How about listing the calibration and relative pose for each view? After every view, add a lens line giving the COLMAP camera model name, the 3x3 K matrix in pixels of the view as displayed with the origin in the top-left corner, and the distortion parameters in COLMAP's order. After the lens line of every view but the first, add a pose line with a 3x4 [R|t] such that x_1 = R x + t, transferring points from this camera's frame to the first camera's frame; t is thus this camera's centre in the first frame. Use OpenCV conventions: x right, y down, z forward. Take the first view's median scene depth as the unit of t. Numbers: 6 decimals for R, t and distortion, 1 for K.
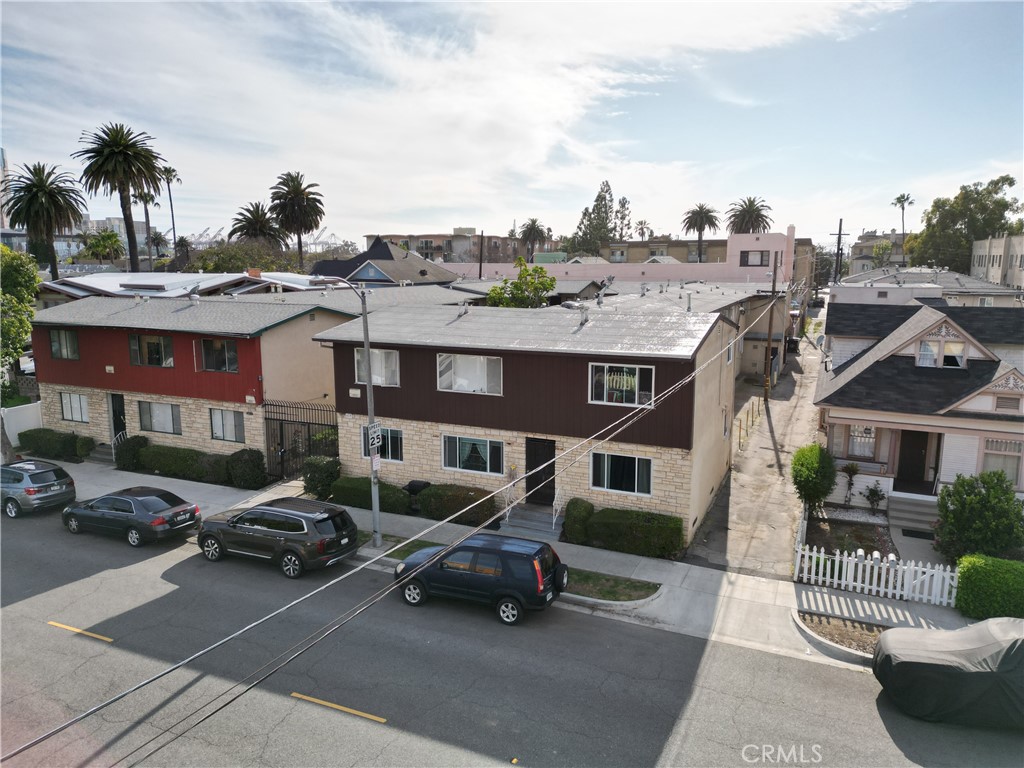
lens RADIAL K [[718.6, 0, 516.9], [0, 718.6, 387.5], [0, 0, 1]] dist [0.063929, -0.047050]
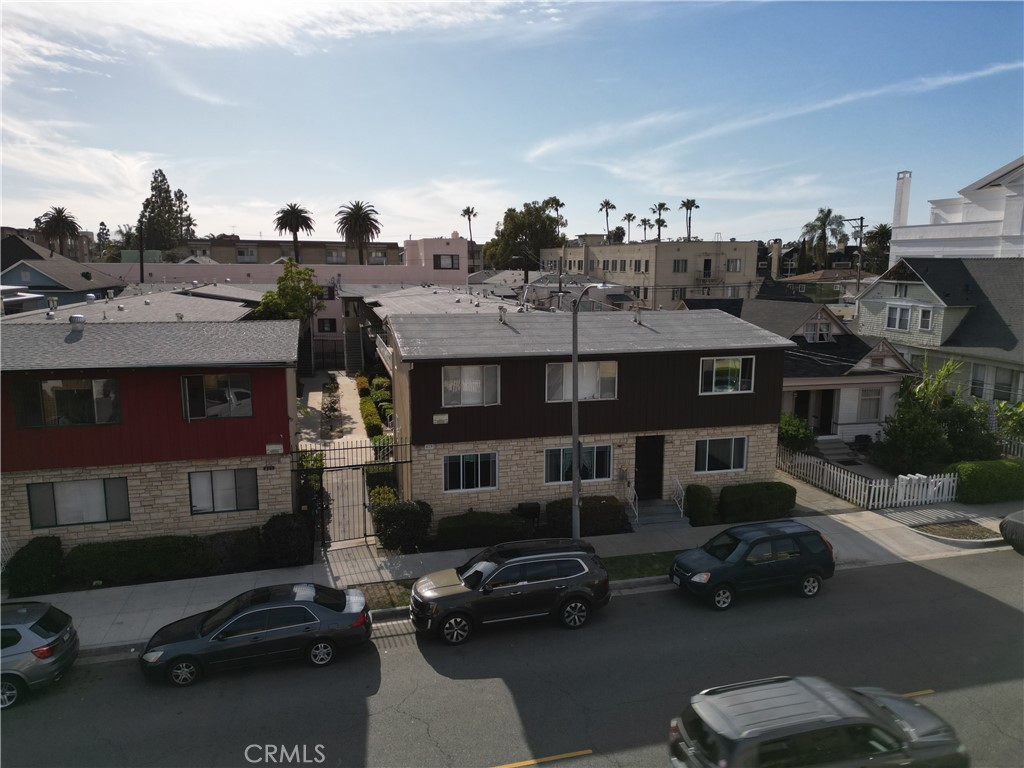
lens RADIAL K [[718.6, 0, 522.1], [0, 718.6, 363.0], [0, 0, 1]] dist [0.063929, -0.047050]
pose [[0.777975, -0.086368, 0.622330, -0.715729], [0.107273, 0.994222, 0.003878, -0.054640], [-0.619069, 0.063742, 0.782745, 0.272035]]
